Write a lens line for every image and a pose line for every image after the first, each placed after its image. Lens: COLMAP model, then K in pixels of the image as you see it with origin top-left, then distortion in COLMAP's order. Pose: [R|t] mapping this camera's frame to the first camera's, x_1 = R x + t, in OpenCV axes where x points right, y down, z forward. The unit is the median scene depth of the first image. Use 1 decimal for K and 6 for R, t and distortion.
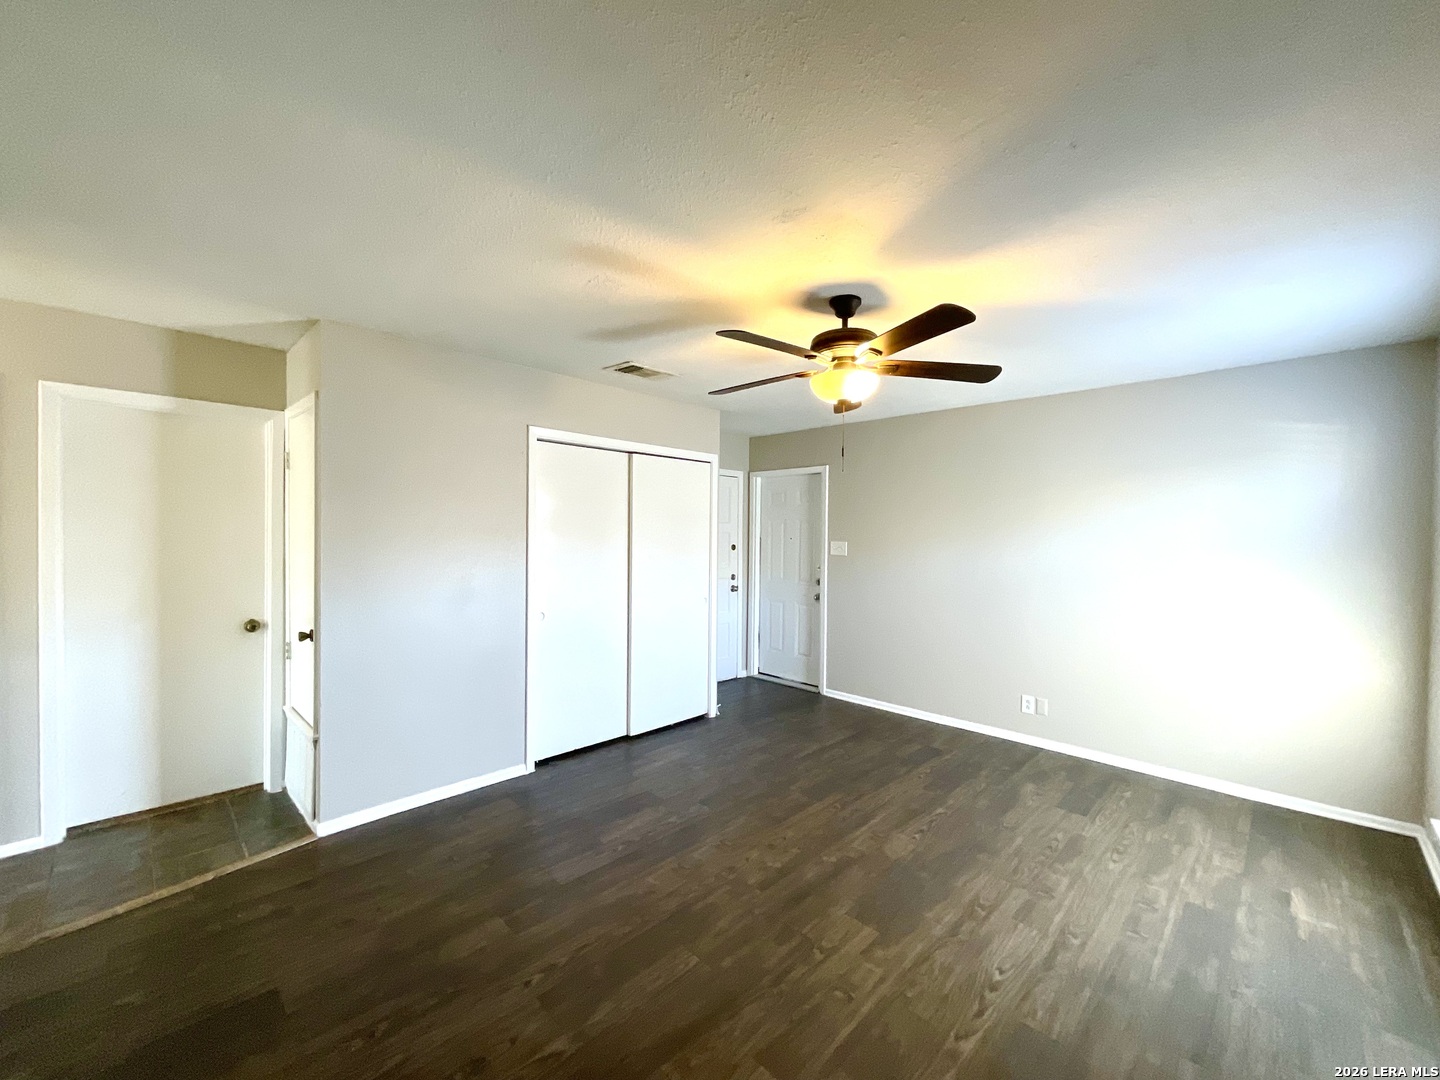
lens RADIAL K [[581.5, 0, 721.0], [0, 581.5, 547.2], [0, 0, 1]] dist [-0.002382, 0.000222]
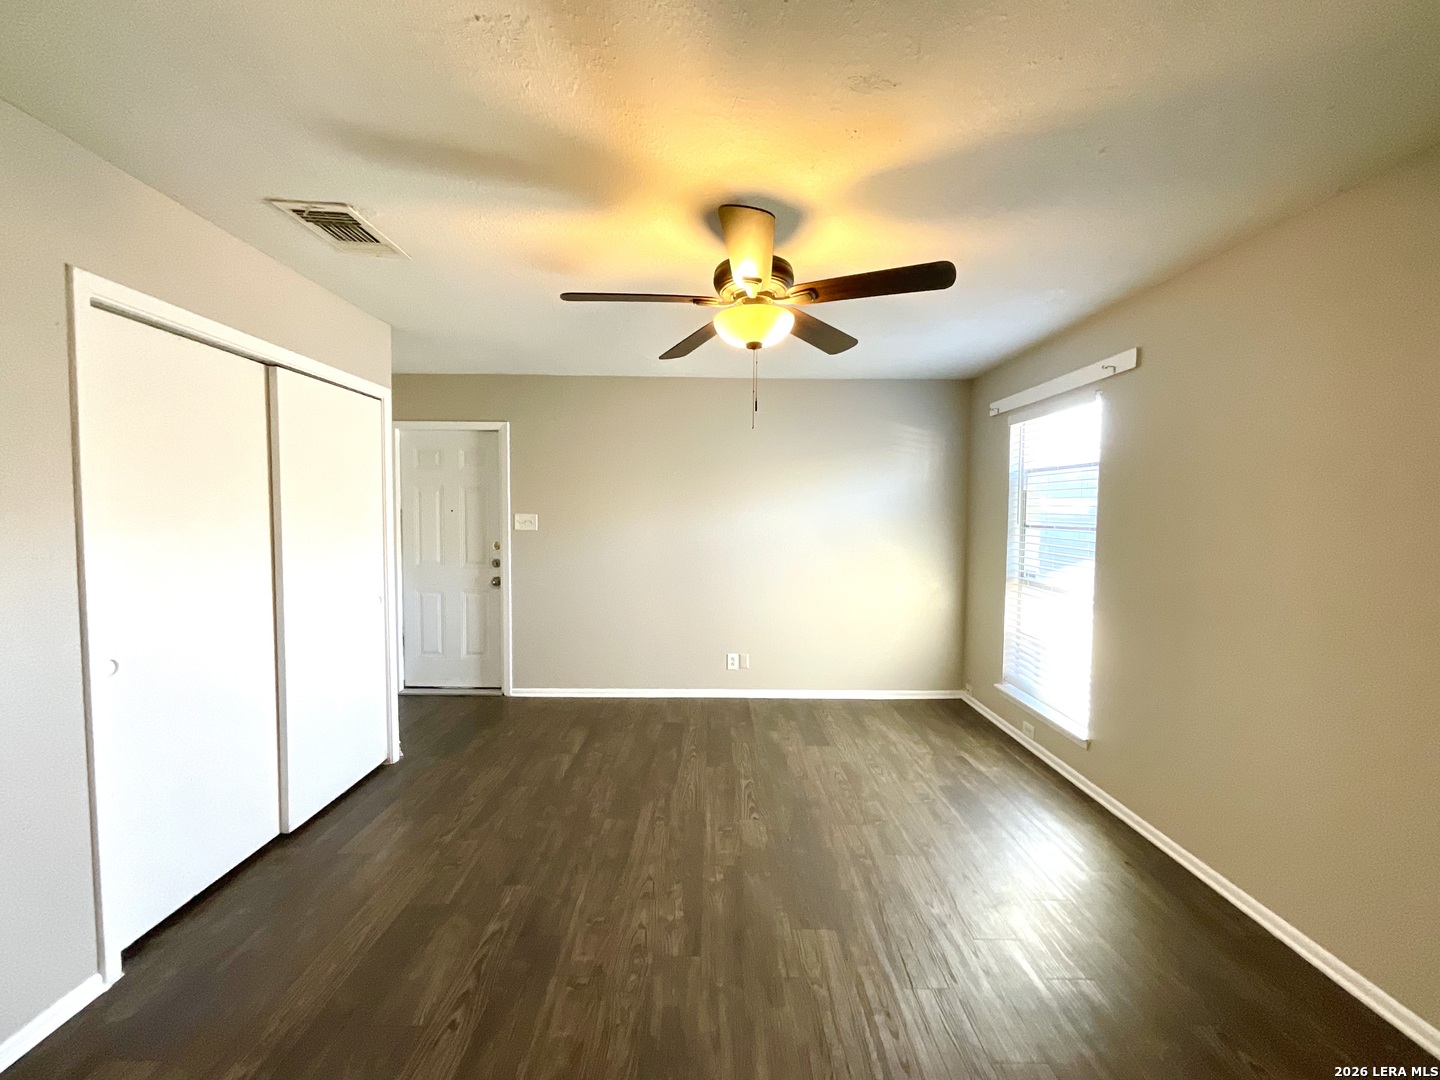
lens RADIAL K [[581.5, 0, 721.0], [0, 581.5, 547.2], [0, 0, 1]] dist [-0.002382, 0.000222]
pose [[0.704160, -0.047011, 0.708484, -0.338715], [0.015035, 0.998569, 0.051316, -0.001241], [-0.709883, -0.025482, 0.703859, 0.335827]]
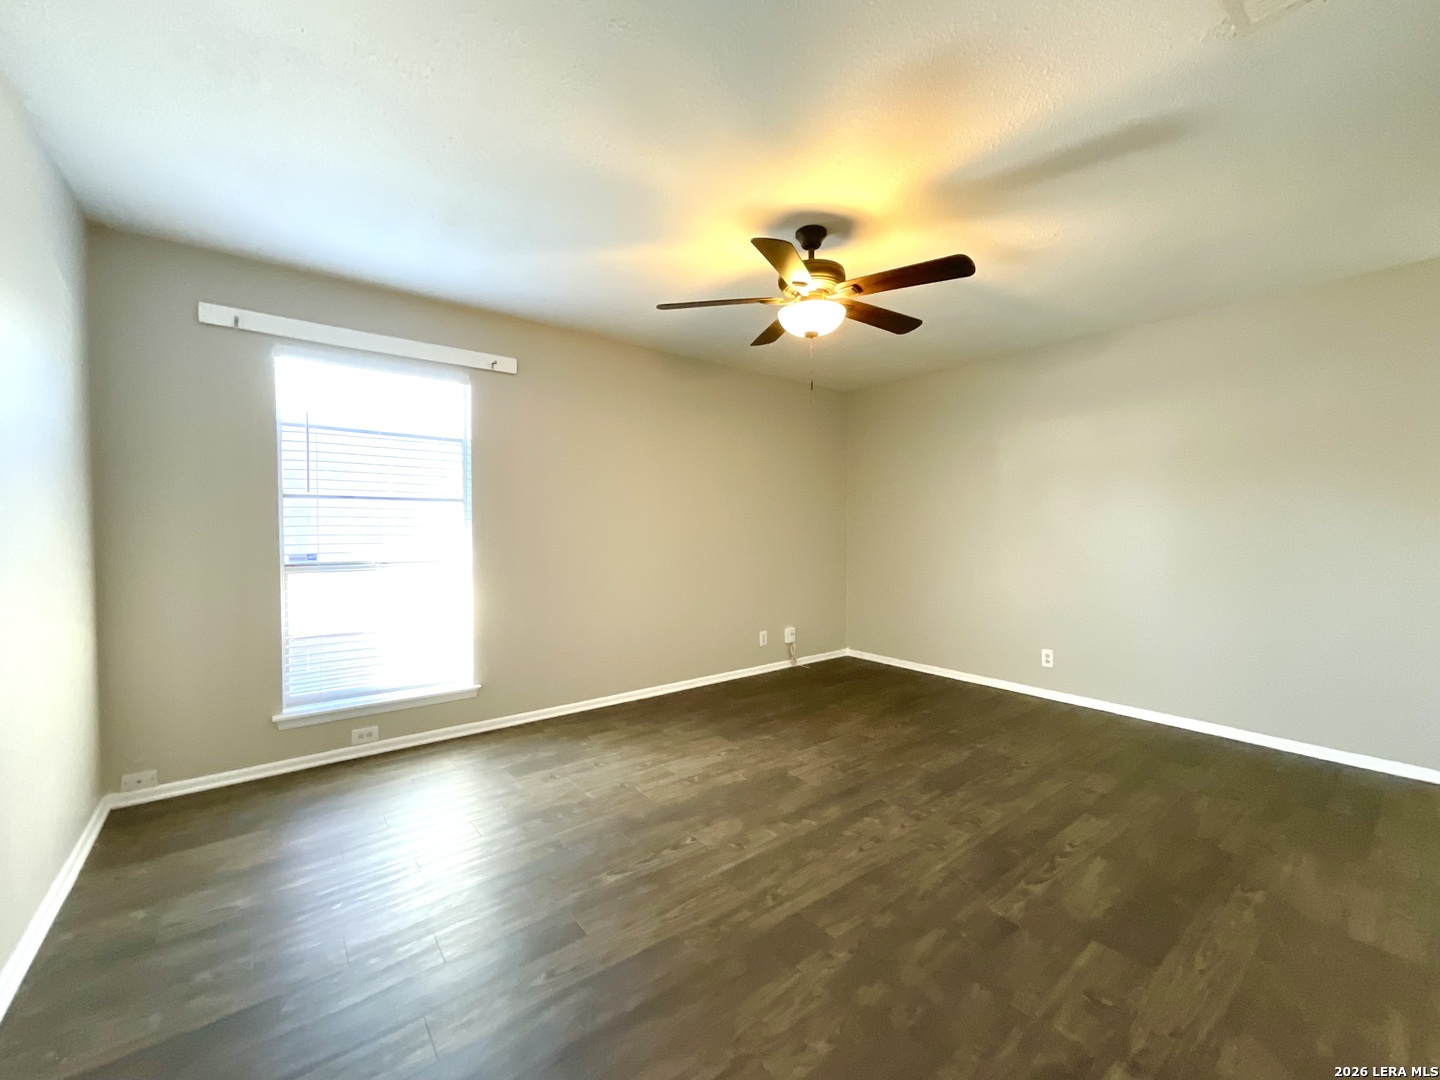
lens RADIAL K [[581.6, 0, 720.1], [0, 581.6, 540.8], [0, 0, 1]] dist [-0.001124, 0.000089]
pose [[-0.992132, -0.014037, 0.124409, 0.184591], [-0.008069, 0.998798, 0.048351, 0.049561], [-0.124938, 0.046966, -0.991052, 1.602070]]
